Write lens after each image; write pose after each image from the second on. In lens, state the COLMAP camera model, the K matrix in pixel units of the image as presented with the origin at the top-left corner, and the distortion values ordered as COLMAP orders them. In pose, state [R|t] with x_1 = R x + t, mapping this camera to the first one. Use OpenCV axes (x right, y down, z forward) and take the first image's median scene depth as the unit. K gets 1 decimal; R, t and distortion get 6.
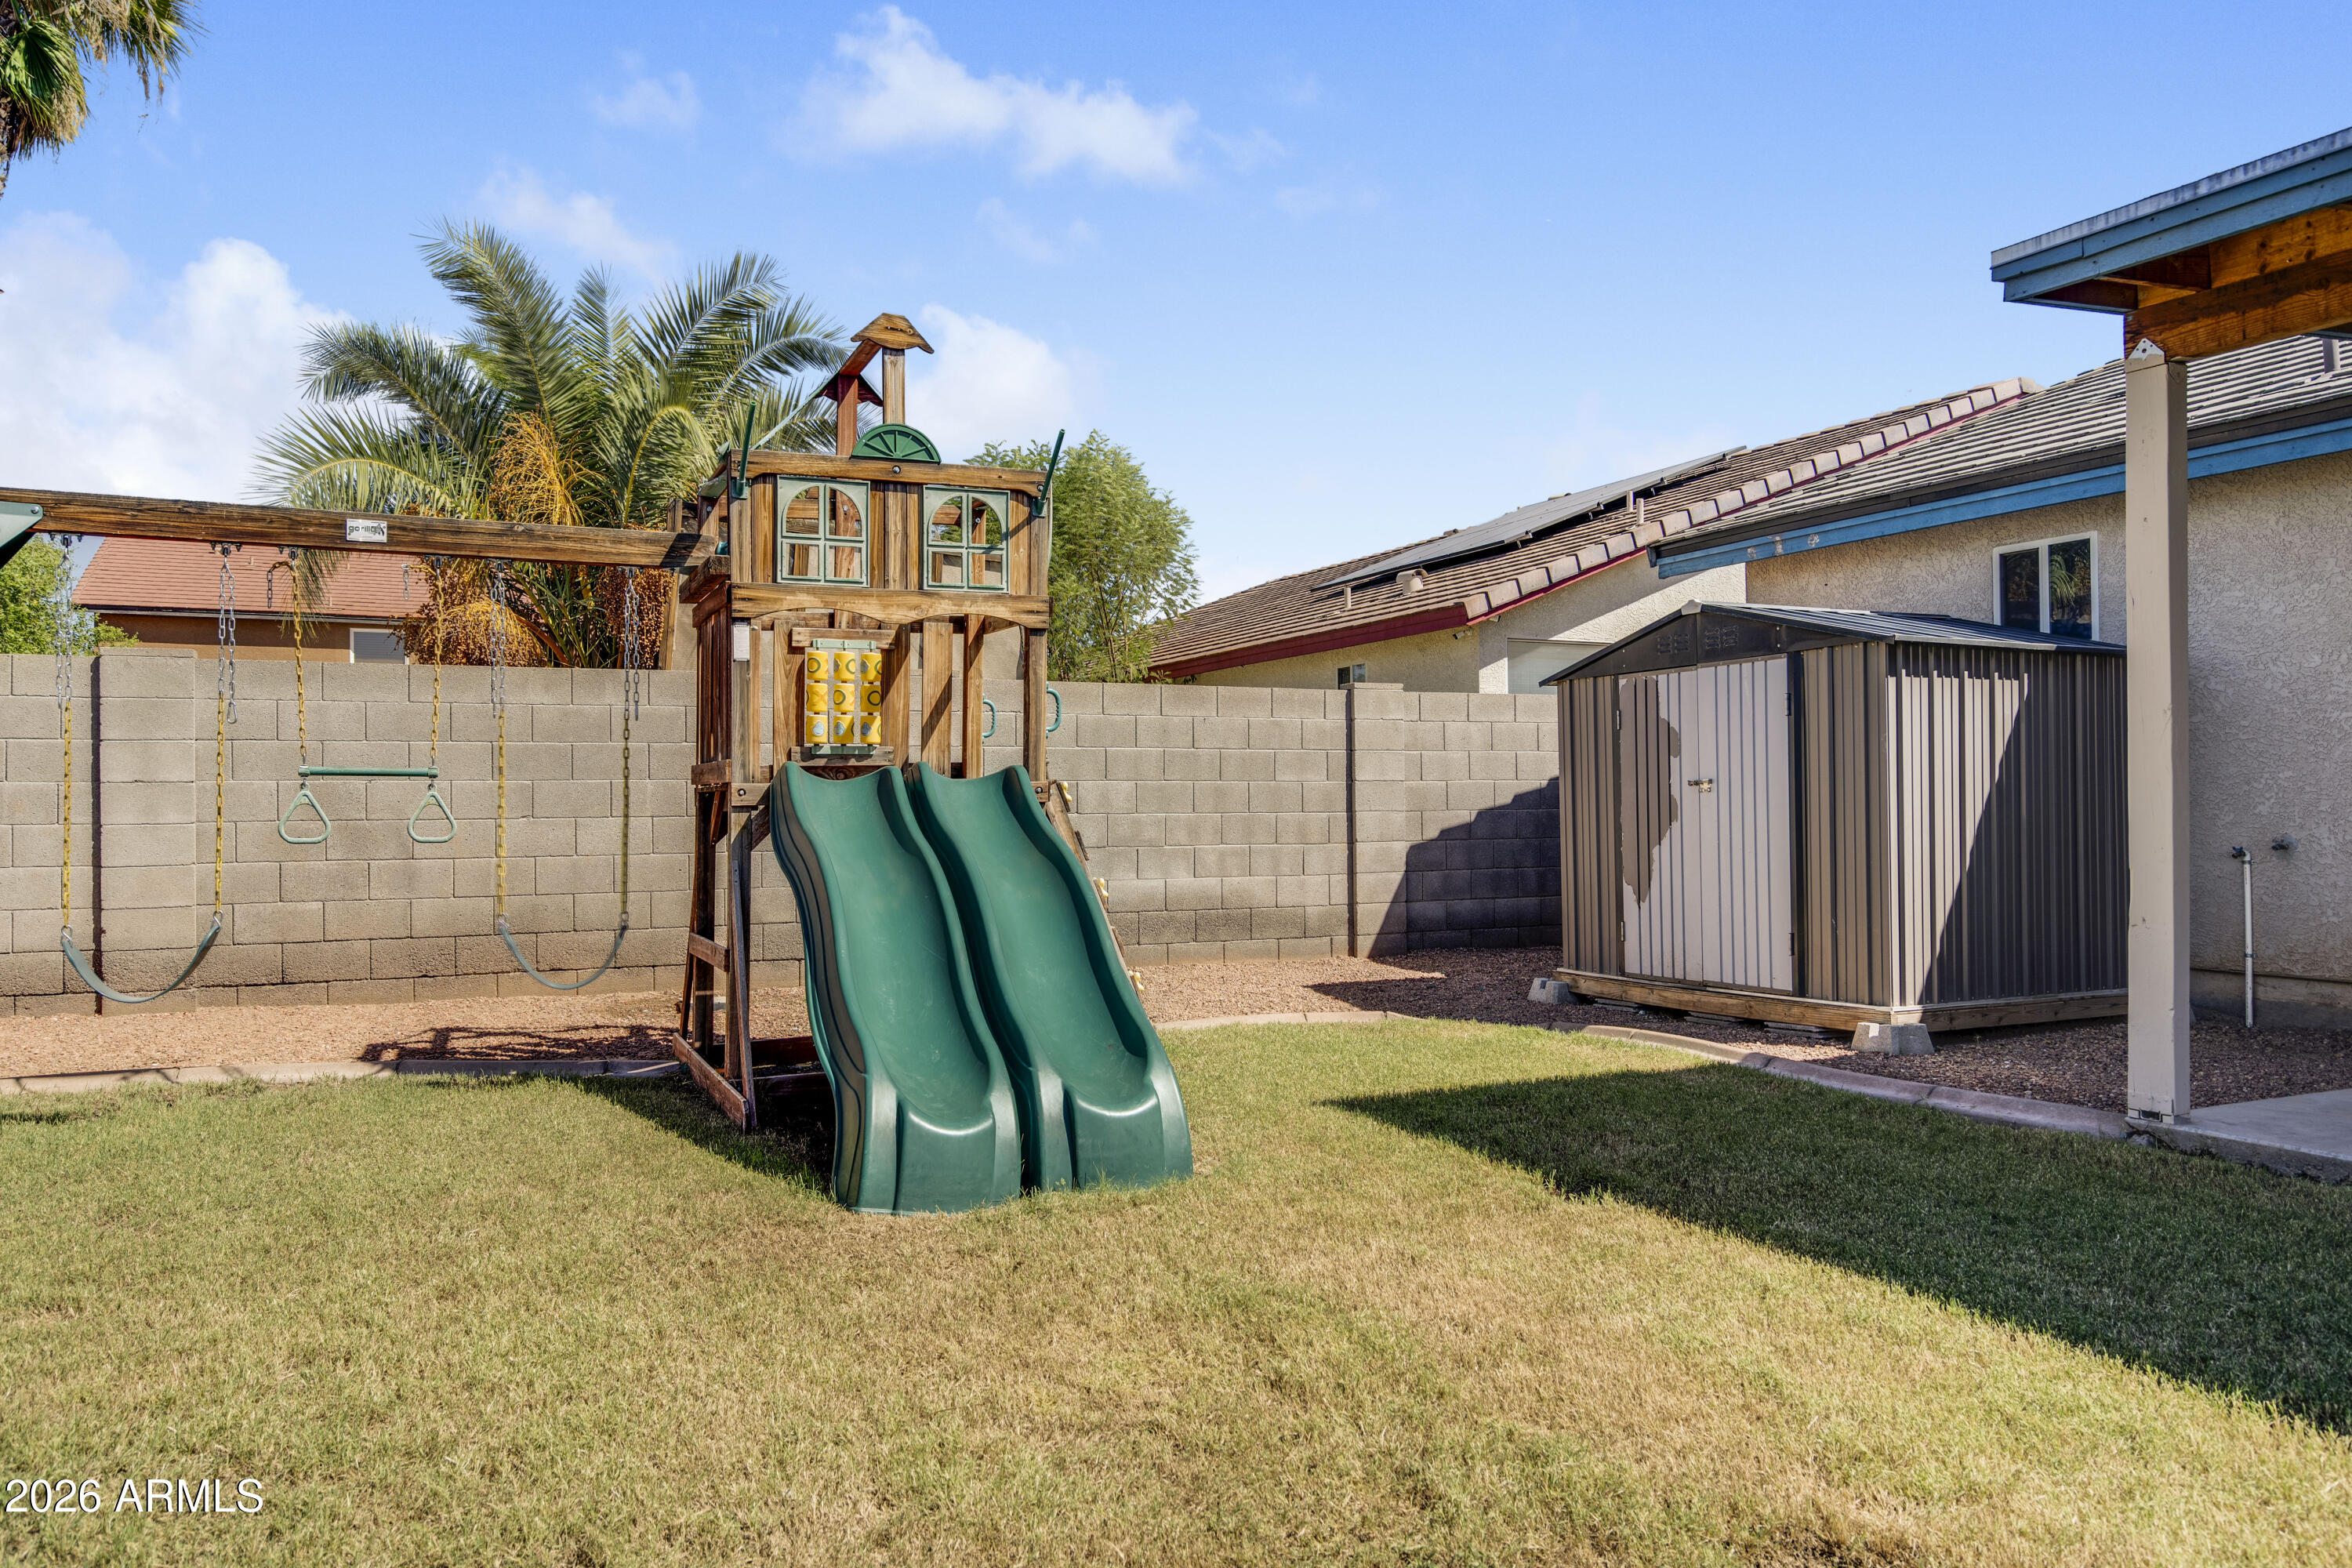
lens RADIAL K [[1606.9, 0, 1163.2], [0, 1606.9, 801.8], [0, 0, 1]] dist [0.001280, 0.002124]
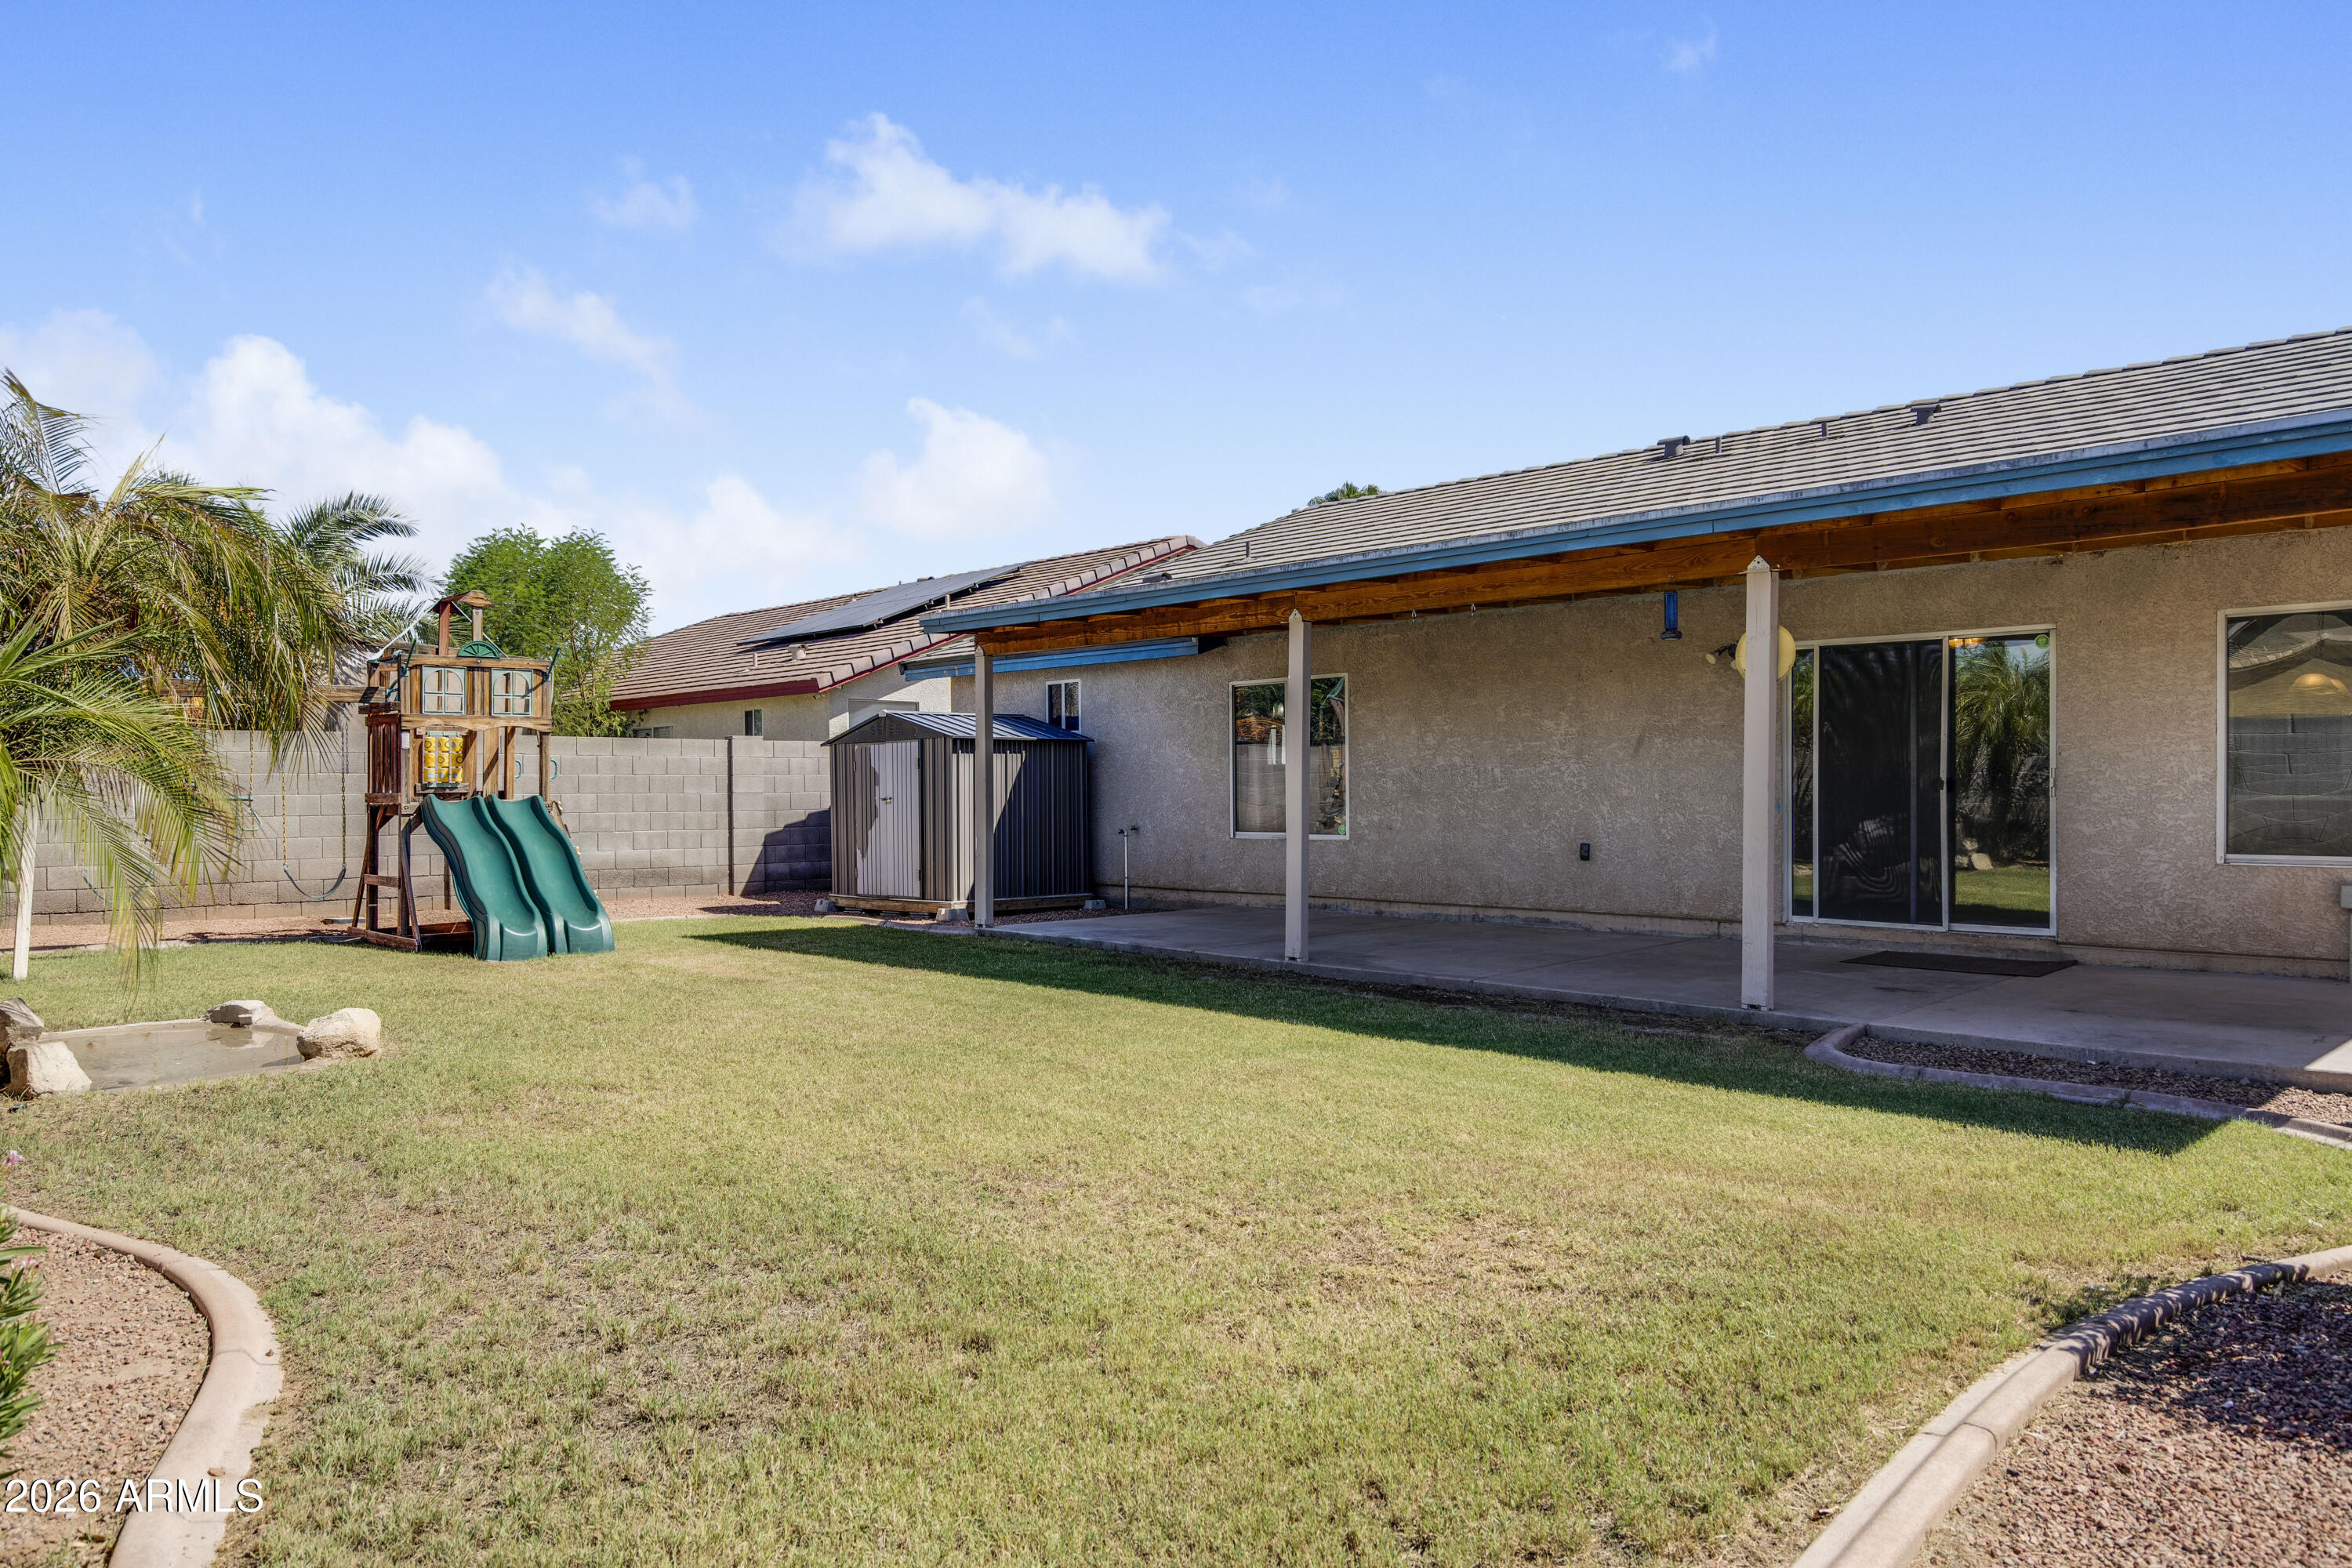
lens RADIAL K [[1606.9, 0, 1163.2], [0, 1606.9, 801.8], [0, 0, 1]] dist [0.001280, 0.002124]
pose [[0.950633, 0.000323, 0.310317, 0.026842], [-0.003069, 0.999960, 0.008359, -0.021782], [-0.310302, -0.008899, 0.950596, -0.870387]]
